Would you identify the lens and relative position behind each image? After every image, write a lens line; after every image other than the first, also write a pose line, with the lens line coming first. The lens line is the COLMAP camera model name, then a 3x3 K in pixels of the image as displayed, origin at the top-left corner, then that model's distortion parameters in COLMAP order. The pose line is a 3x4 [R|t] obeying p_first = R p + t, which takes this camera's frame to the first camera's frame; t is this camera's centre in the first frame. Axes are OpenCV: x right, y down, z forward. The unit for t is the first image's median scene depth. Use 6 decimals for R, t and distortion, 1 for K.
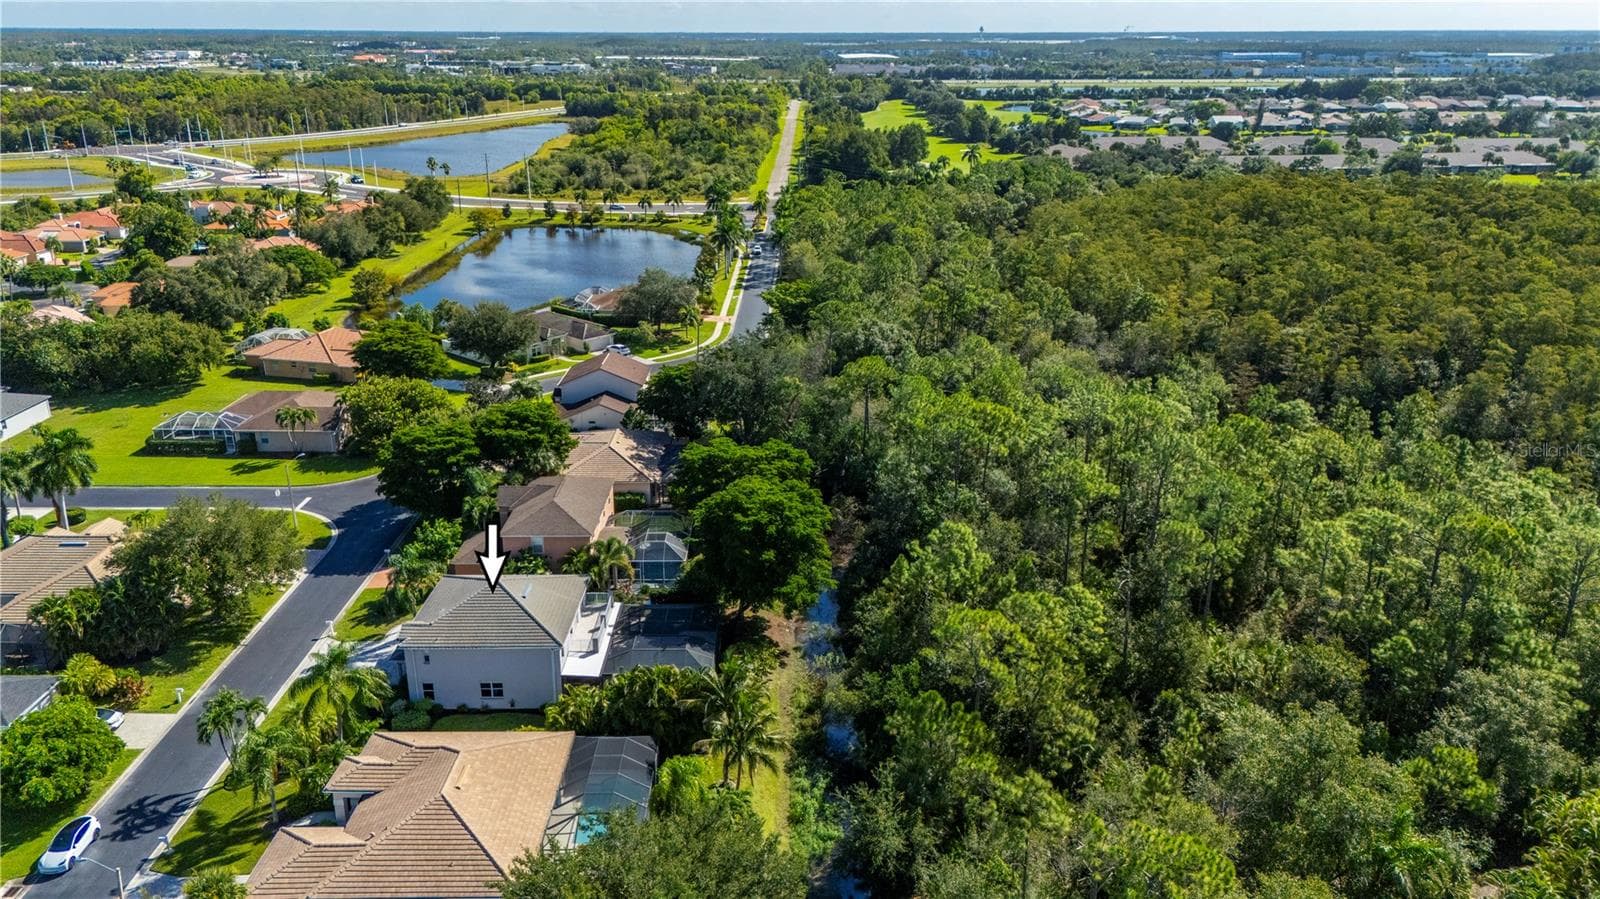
lens RADIAL K [[1185.3, 0, 797.1], [0, 1185.3, 440.5], [0, 0, 1]] dist [0.064086, -0.058019]
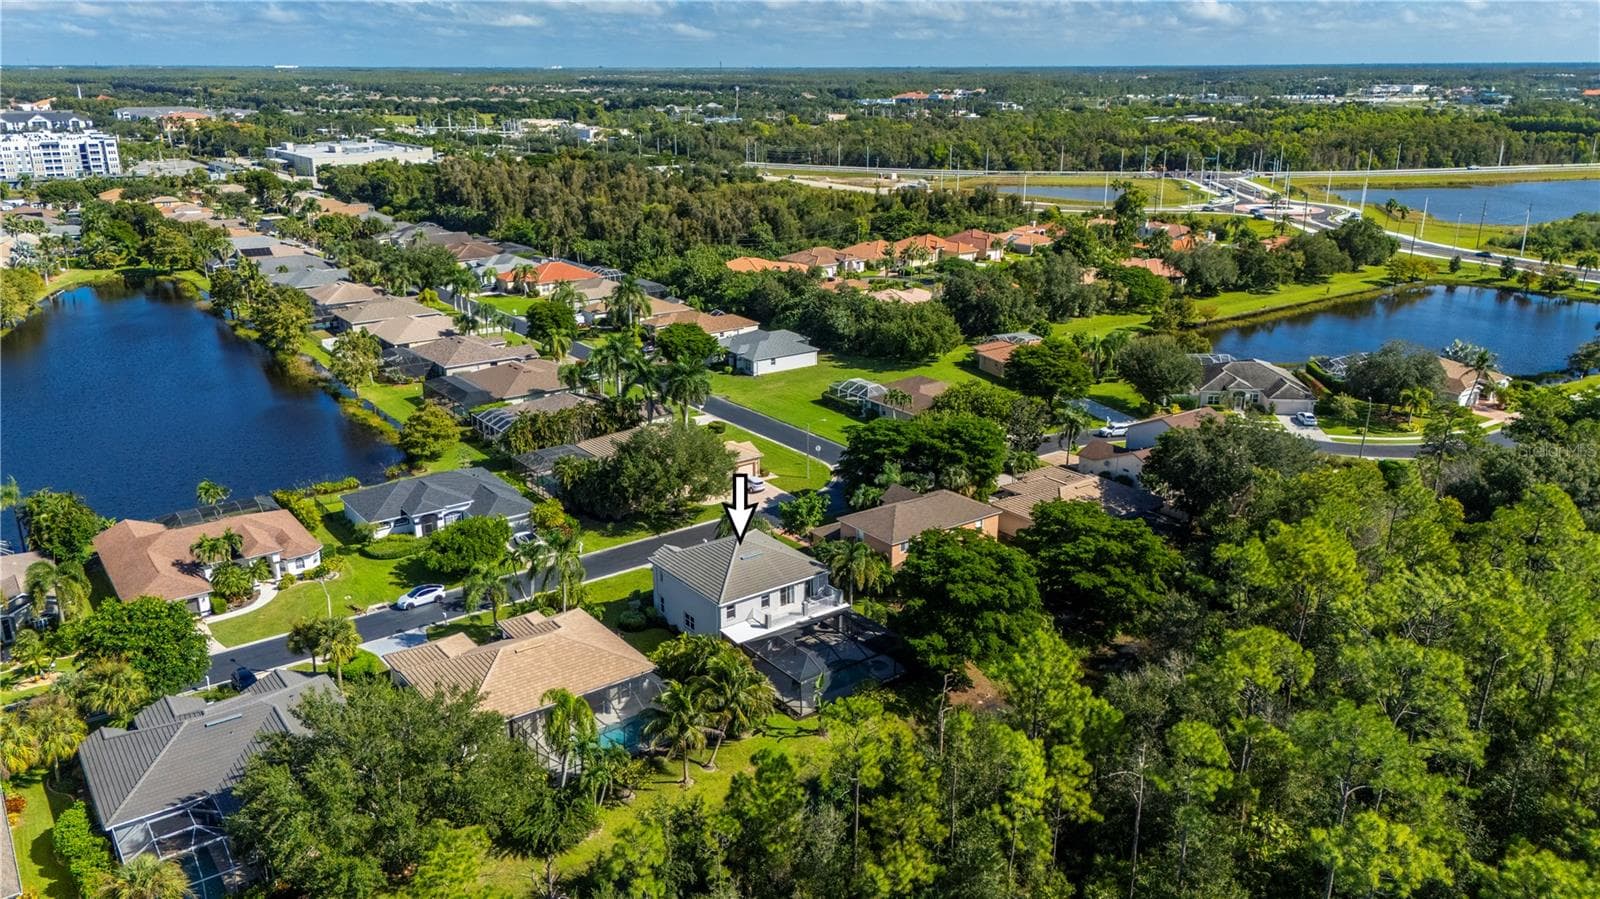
lens RADIAL K [[1185.3, 0, 804.1], [0, 1185.3, 478.0], [0, 0, 1]] dist [0.064086, -0.058019]
pose [[0.597556, 0.260262, -0.758414, 0.182028], [-0.258634, 0.957863, 0.124927, -0.028265], [0.758970, 0.121501, 0.639689, 0.087500]]
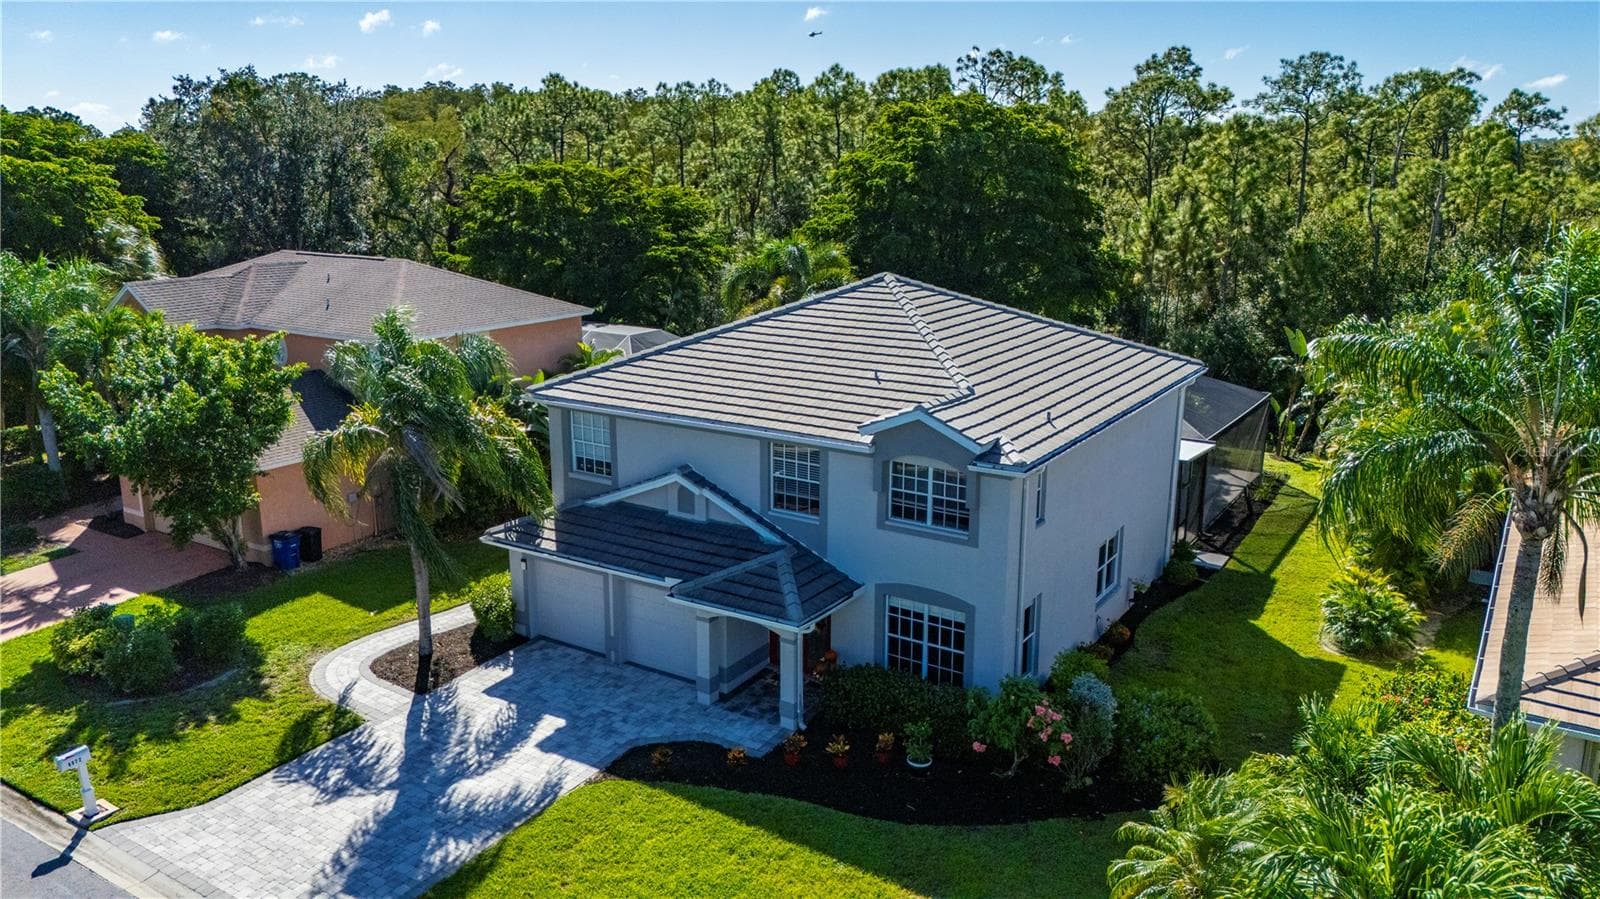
lens RADIAL K [[1185.3, 0, 795.0], [0, 1185.3, 443.1], [0, 0, 1]] dist [0.064086, -0.058019]
pose [[0.546683, -0.204882, 0.811887, -0.148245], [0.274220, 0.959940, 0.057598, 0.038151], [-0.791164, 0.191148, 0.580966, 0.241292]]
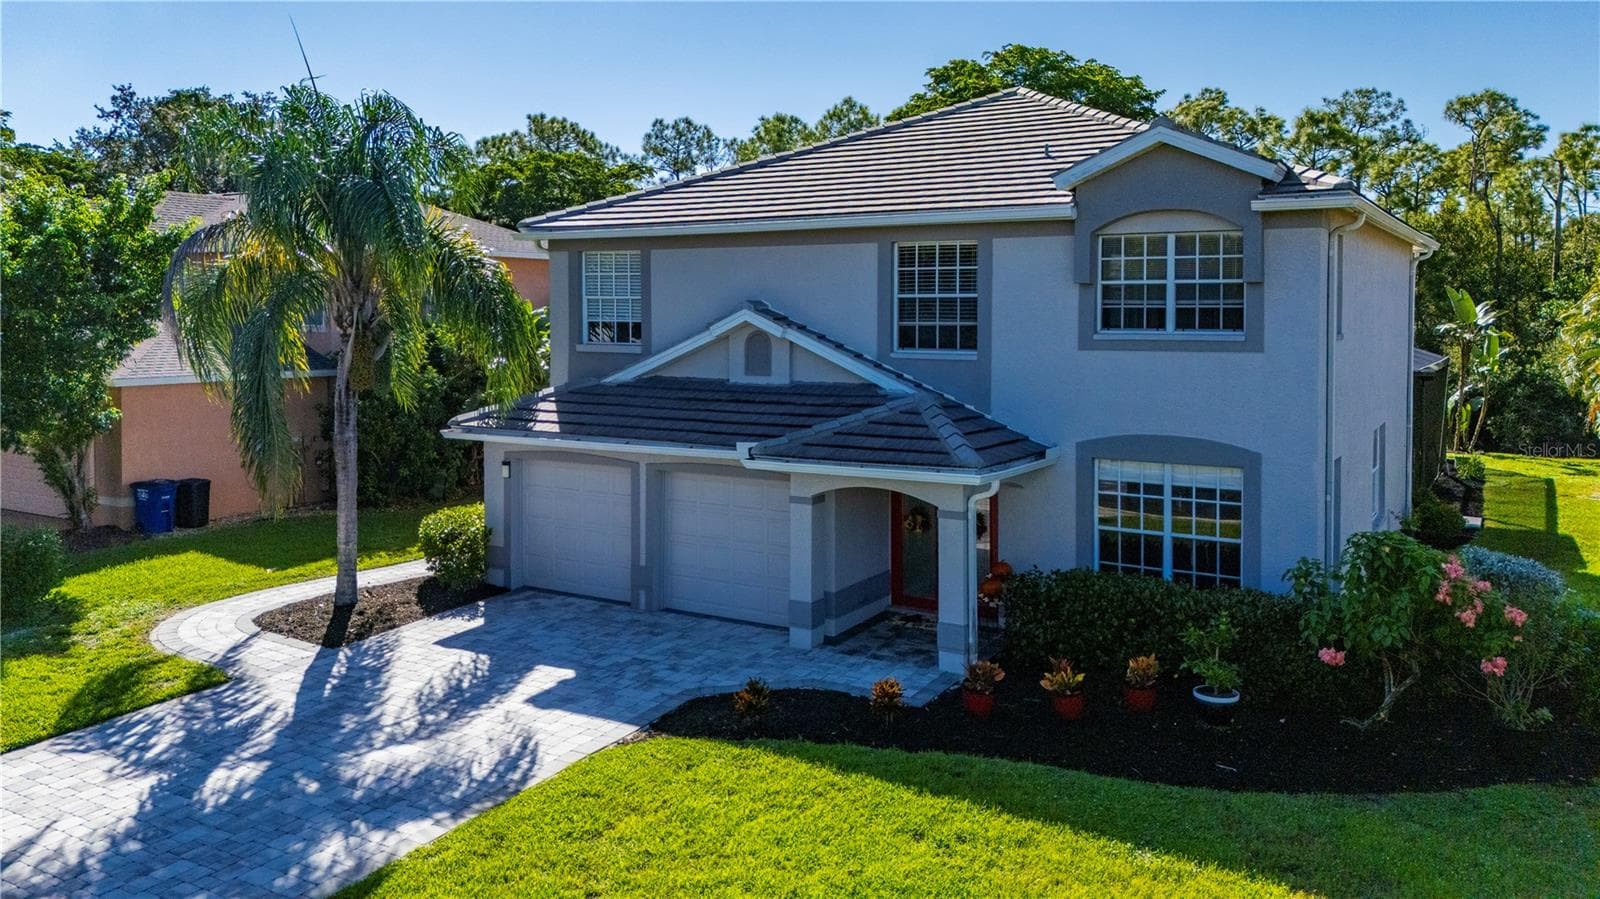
lens RADIAL K [[1185.3, 0, 804.4], [0, 1185.3, 365.9], [0, 0, 1]] dist [0.064086, -0.058019]
pose [[0.513675, -0.039304, 0.857084, -0.132968], [0.278556, 0.952477, -0.123267, 0.051673], [-0.811508, 0.302065, 0.500212, 0.265615]]
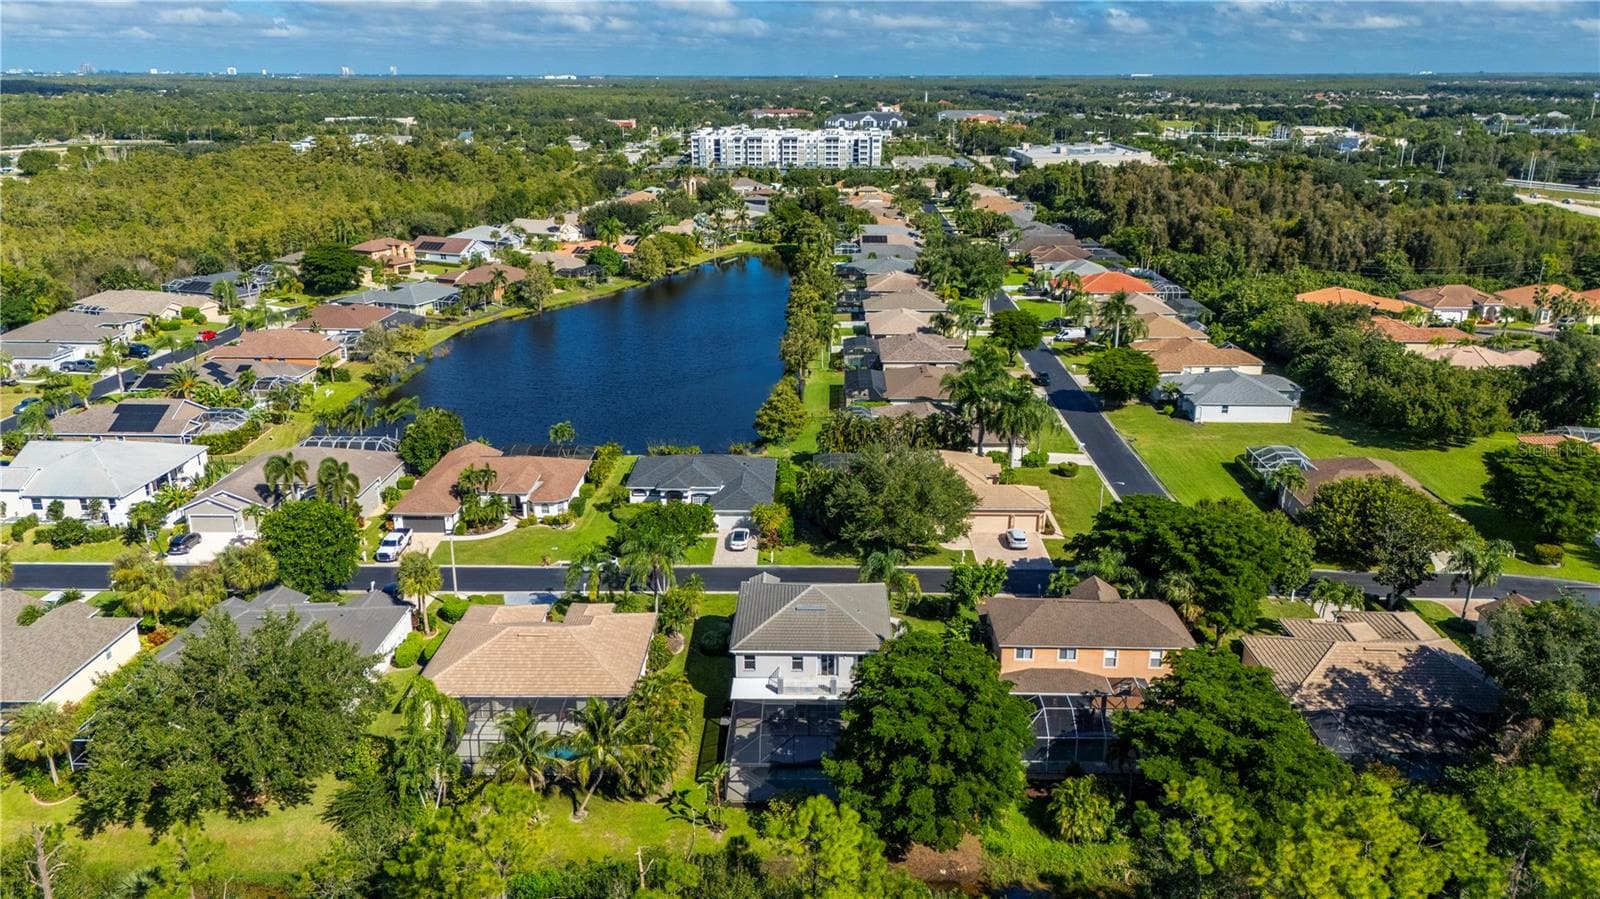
lens RADIAL K [[1185.3, 0, 795.8], [0, 1185.3, 439.3], [0, 0, 1]] dist [0.064086, -0.058019]
pose [[-0.024761, 0.292371, -0.955984, 0.191069], [-0.325322, 0.901870, 0.284247, -0.078418], [0.945279, 0.318041, 0.072784, 0.248134]]
